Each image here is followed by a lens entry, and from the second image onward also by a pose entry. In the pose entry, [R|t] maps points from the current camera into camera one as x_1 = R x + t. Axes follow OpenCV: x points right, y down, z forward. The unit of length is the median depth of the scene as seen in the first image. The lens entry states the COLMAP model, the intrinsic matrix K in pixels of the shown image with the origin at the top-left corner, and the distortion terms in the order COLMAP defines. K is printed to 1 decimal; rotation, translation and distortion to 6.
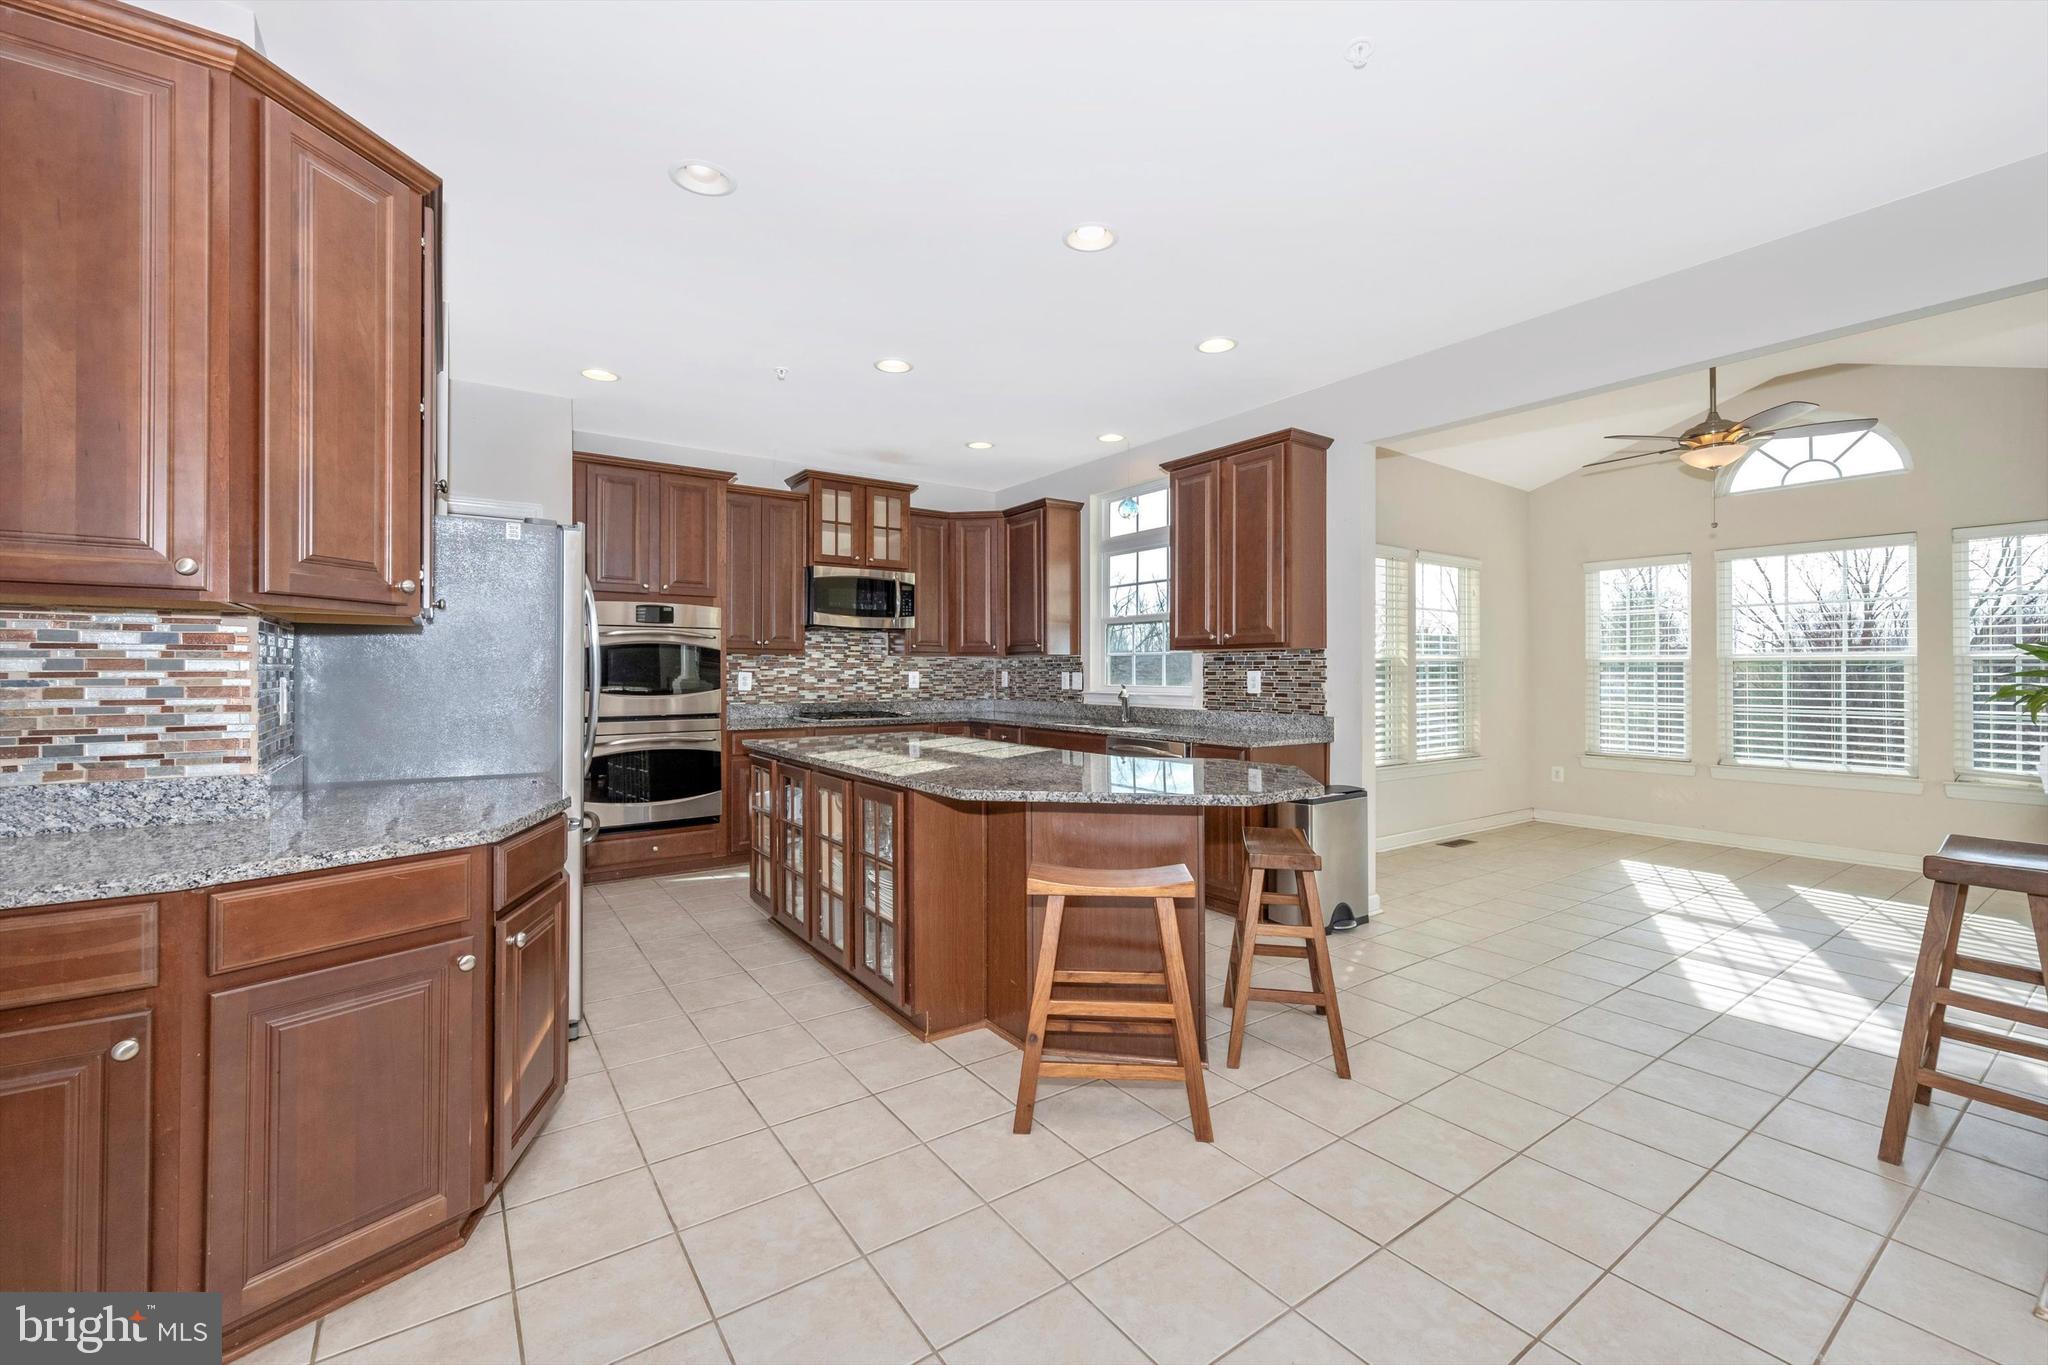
lens RADIAL K [[826.2, 0, 989.2], [0, 826.2, 672.7], [0, 0, 1]] dist [-0.001195, -0.000180]
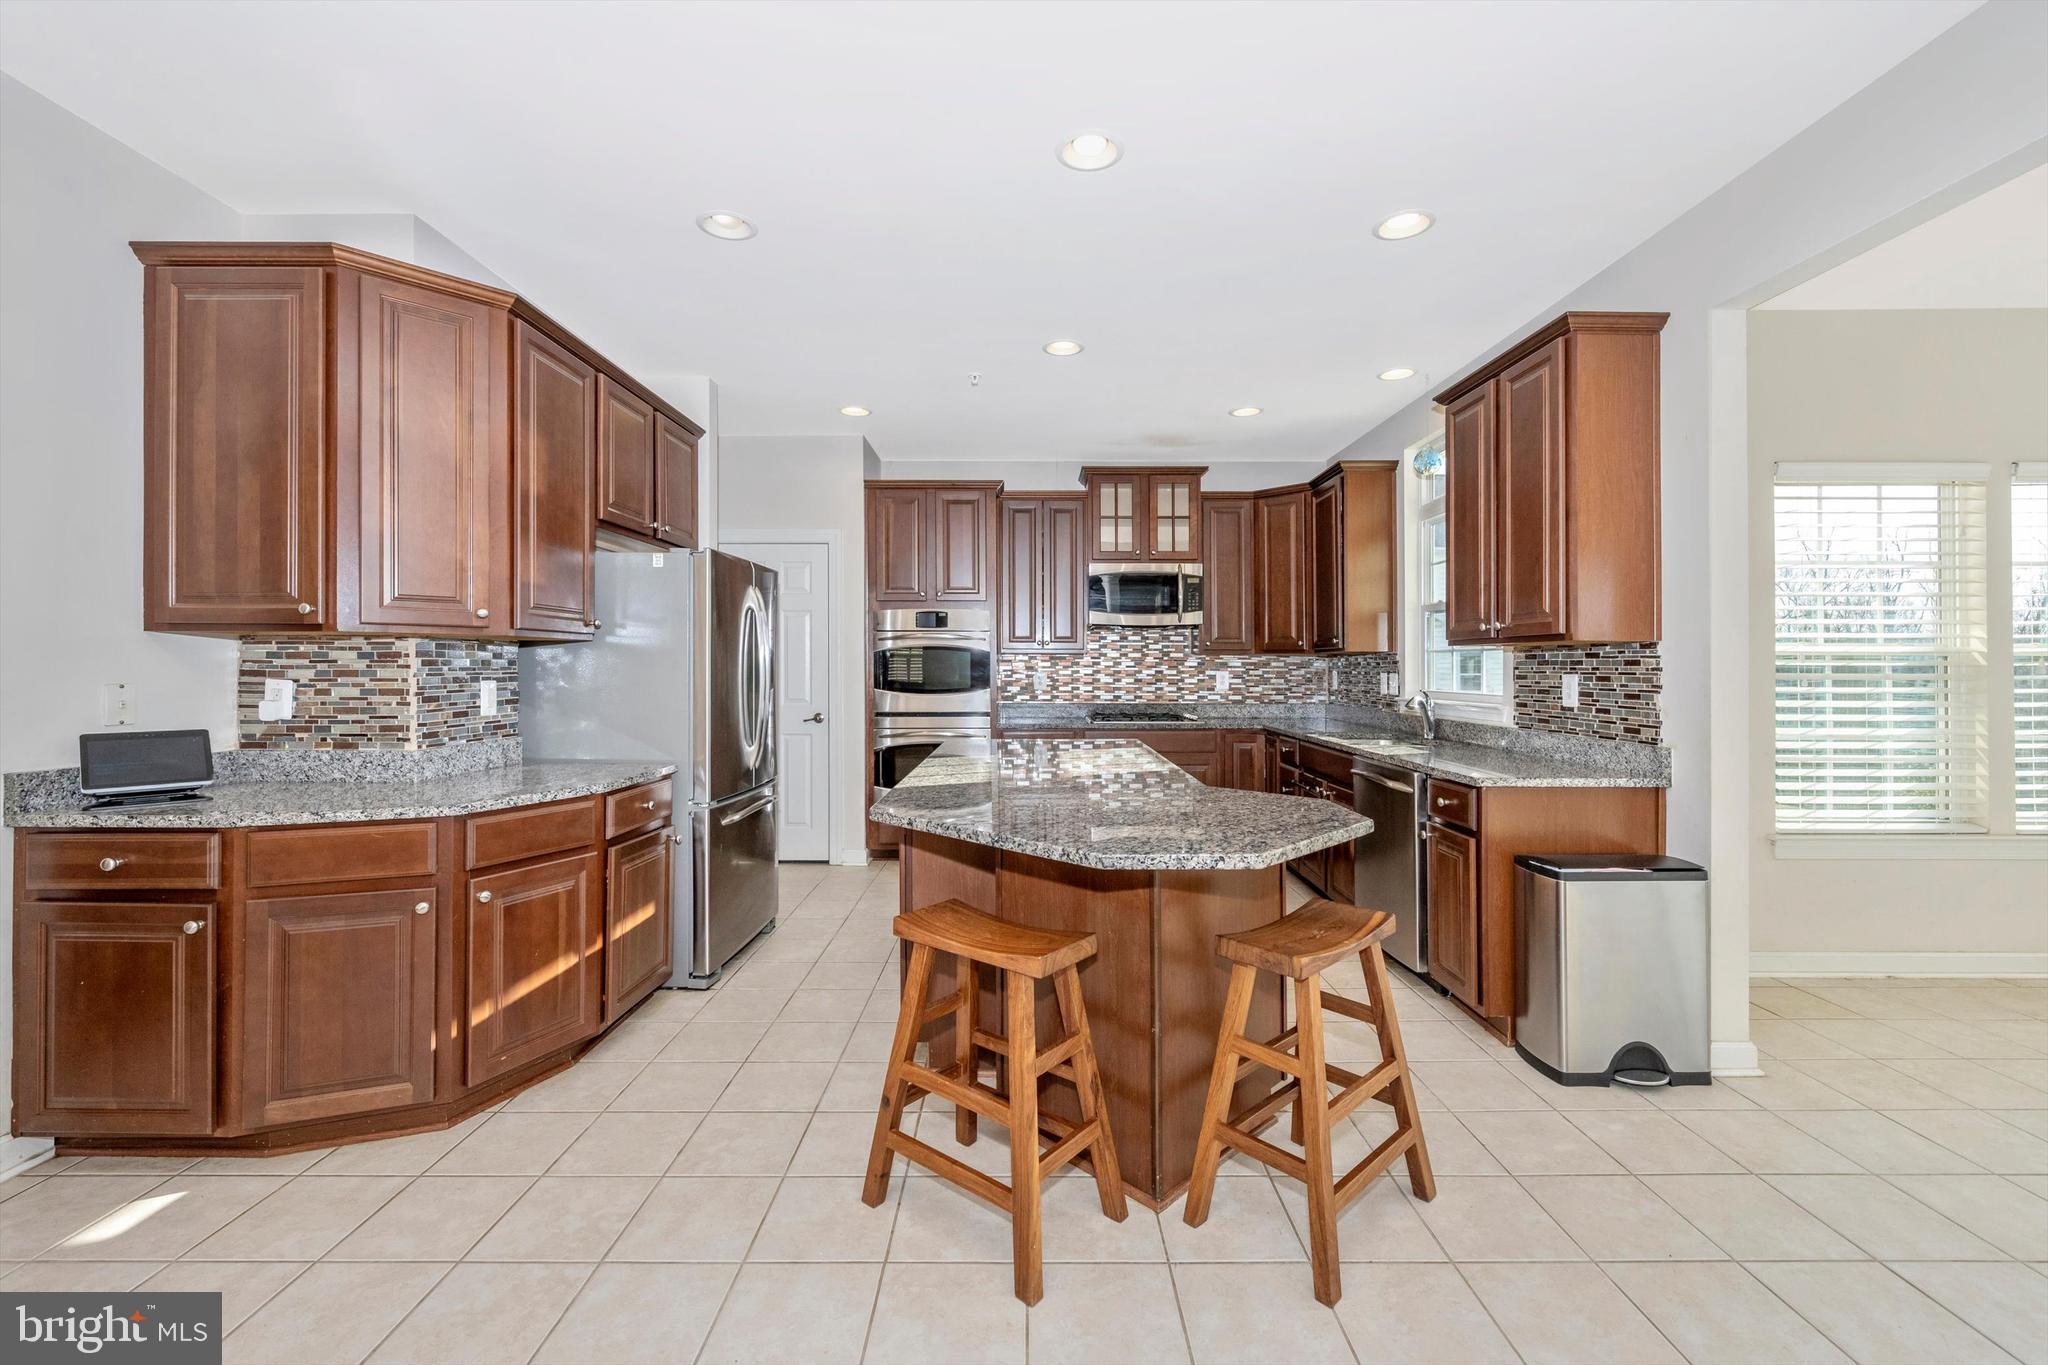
lens RADIAL K [[826.2, 0, 1025.4], [0, 826.2, 666.4], [0, 0, 1]] dist [-0.001195, -0.000180]
pose [[0.829885, -0.000646, -0.557934, 0.325887], [0.000250, 1.000000, -0.000786, -0.008437], [0.557935, 0.000513, 0.829885, 0.174394]]
